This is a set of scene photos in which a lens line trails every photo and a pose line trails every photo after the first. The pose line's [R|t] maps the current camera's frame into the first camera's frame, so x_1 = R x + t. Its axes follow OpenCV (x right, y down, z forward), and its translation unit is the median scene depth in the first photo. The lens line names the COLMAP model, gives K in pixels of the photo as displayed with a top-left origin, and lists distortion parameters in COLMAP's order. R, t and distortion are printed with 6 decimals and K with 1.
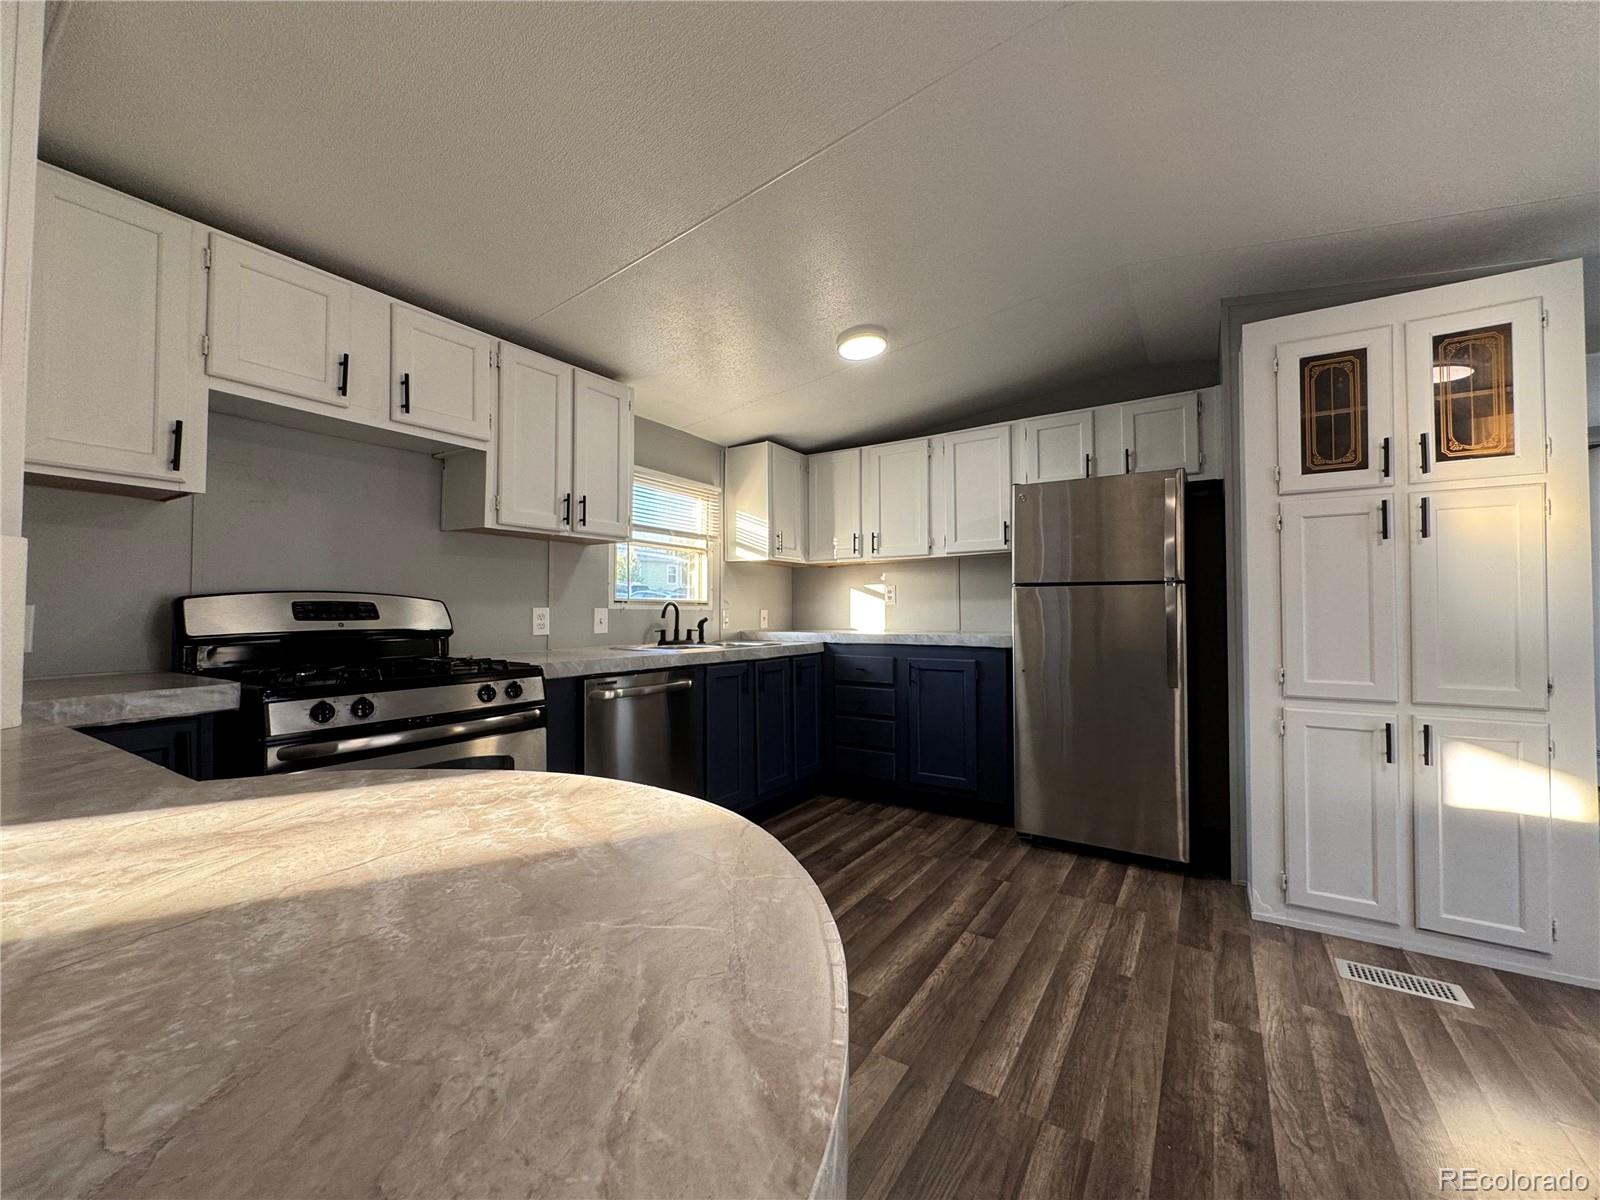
lens RADIAL K [[639.1, 0, 799.2], [0, 639.1, 600.1], [0, 0, 1]] dist [-0.001079, -0.000251]
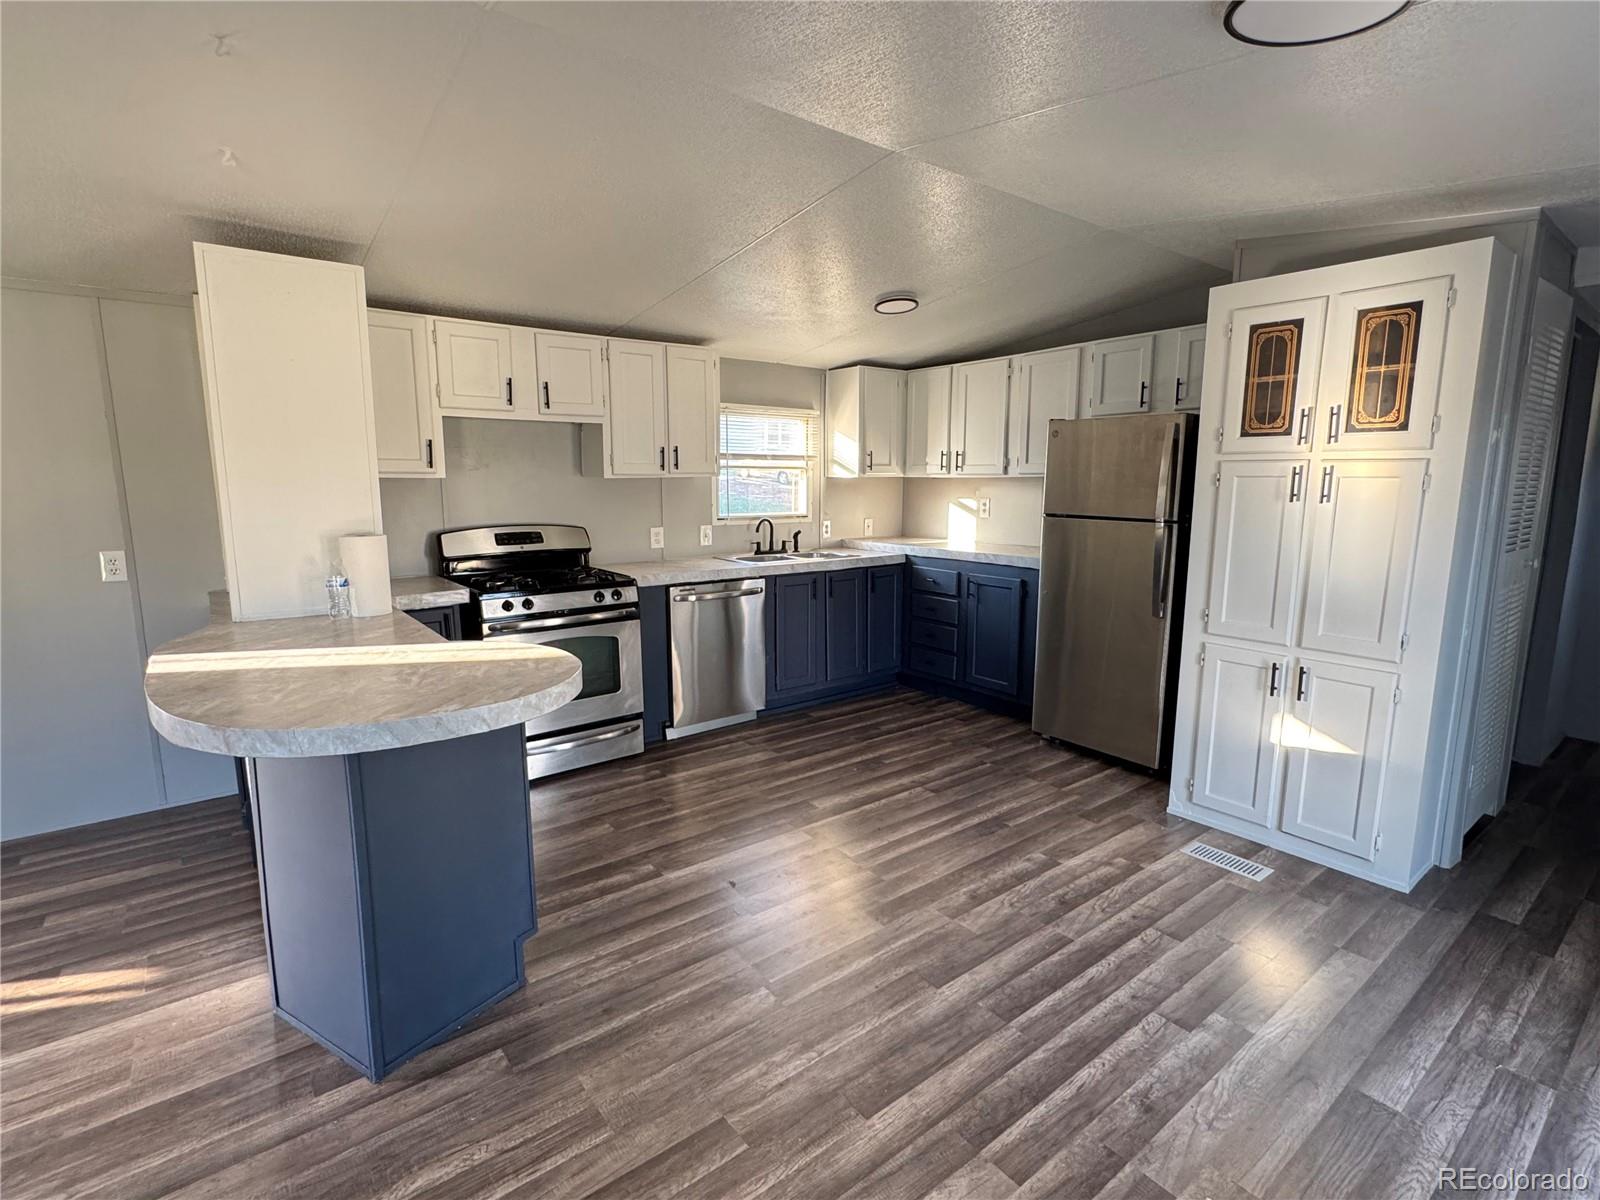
lens RADIAL K [[766.0, 0, 798.7], [0, 766.0, 602.7], [0, 0, 1]] dist [-0.000934, -0.000508]
pose [[0.943248, 0.056925, -0.327173, 0.409547], [0.003619, 0.983379, 0.181531, -0.124414], [0.332068, -0.172413, 0.927364, -0.406691]]
